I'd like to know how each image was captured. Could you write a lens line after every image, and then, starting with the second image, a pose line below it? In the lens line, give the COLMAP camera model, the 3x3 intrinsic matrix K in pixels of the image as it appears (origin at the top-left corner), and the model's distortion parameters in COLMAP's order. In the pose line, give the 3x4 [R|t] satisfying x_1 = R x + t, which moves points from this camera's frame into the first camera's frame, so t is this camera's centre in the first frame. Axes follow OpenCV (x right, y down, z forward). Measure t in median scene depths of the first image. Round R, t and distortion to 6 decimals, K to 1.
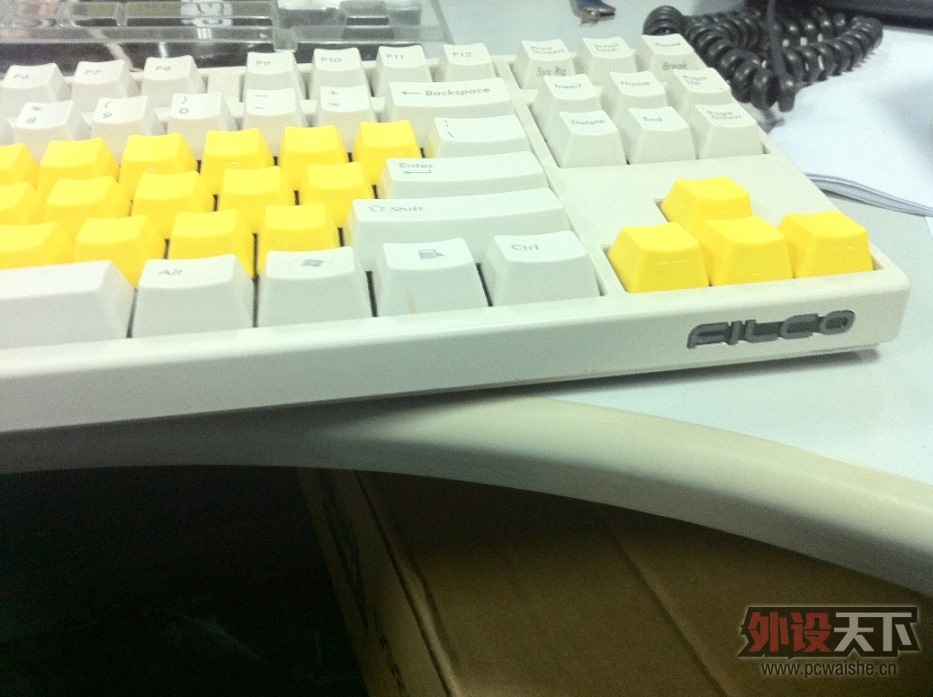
lens RADIAL K [[945.4, 0, 466.5], [0, 945.4, 348.5], [0, 0, 1]] dist [0.007551, 0.011136]
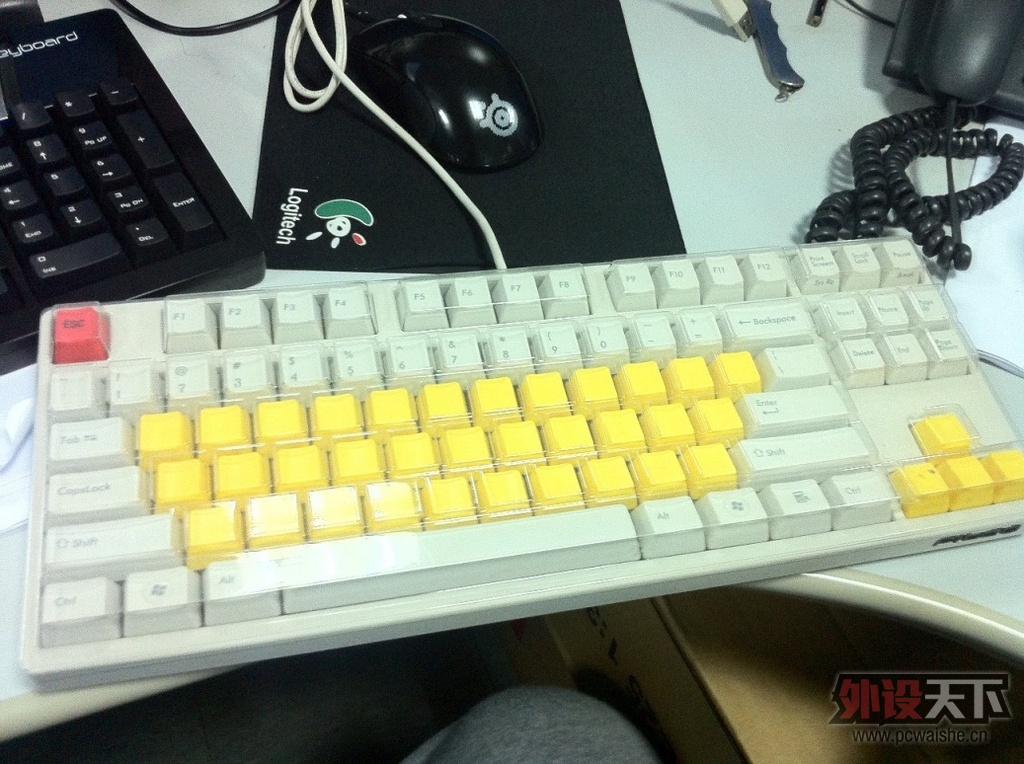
lens RADIAL K [[1050.0, 0, 512.0], [0, 1050.0, 382.0], [0, 0, 1]] dist [-0.010049, -0.013447]
pose [[0.993392, 0.021356, 0.112762, -0.621753], [-0.052988, 0.956890, 0.285577, -0.652683], [-0.101802, -0.289665, 0.951699, -0.546343]]
